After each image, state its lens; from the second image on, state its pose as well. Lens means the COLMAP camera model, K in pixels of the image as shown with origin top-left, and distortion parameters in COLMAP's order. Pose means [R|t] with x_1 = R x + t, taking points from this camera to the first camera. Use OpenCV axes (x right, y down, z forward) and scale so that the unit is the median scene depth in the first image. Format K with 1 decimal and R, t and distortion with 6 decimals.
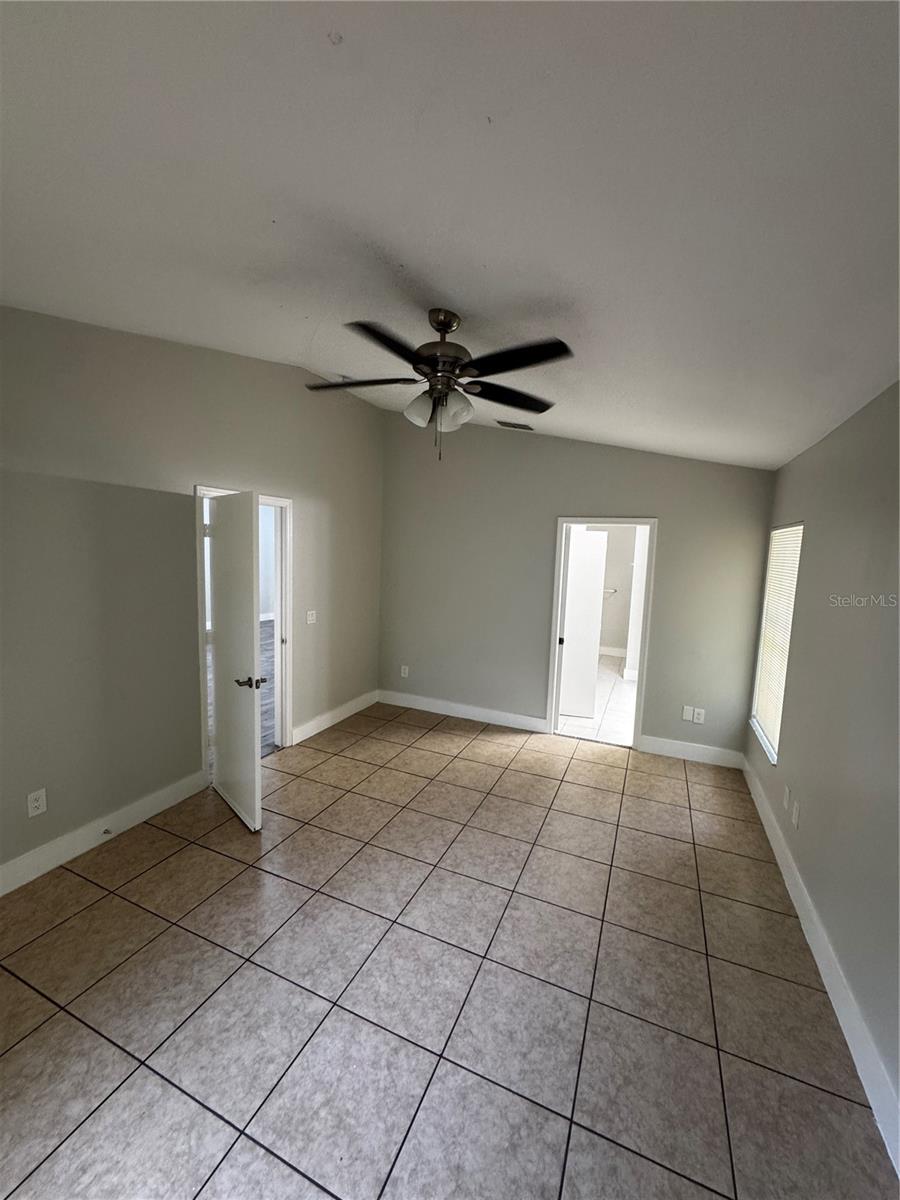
lens RADIAL K [[478.2, 0, 453.7], [0, 478.2, 598.9], [0, 0, 1]] dist [-0.000702, 0.000313]
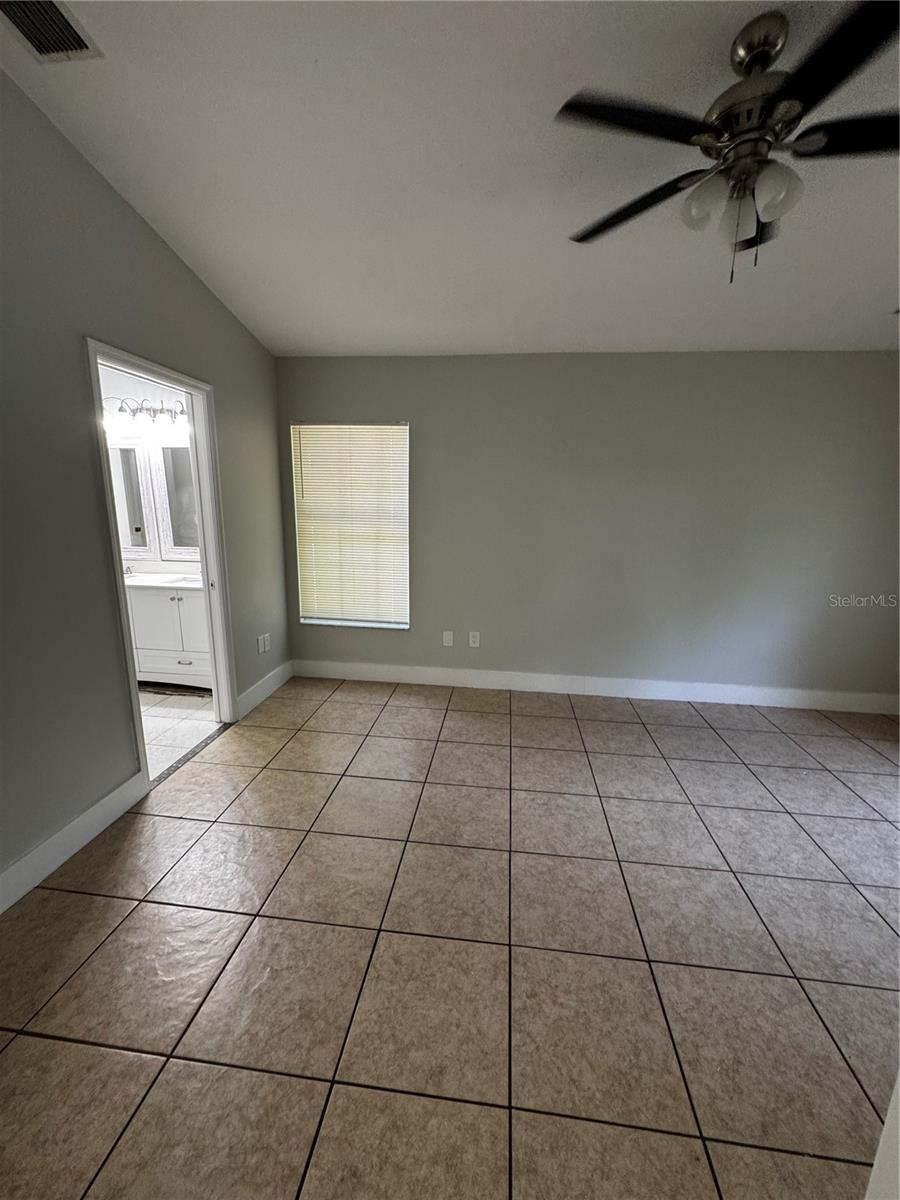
lens RADIAL K [[478.2, 0, 453.7], [0, 478.2, 598.9], [0, 0, 1]] dist [-0.000702, 0.000313]
pose [[-0.281979, -0.238497, 0.929305, -0.597602], [0.070593, 0.960827, 0.268006, -0.059975], [-0.956820, 0.141174, -0.254097, 1.459615]]
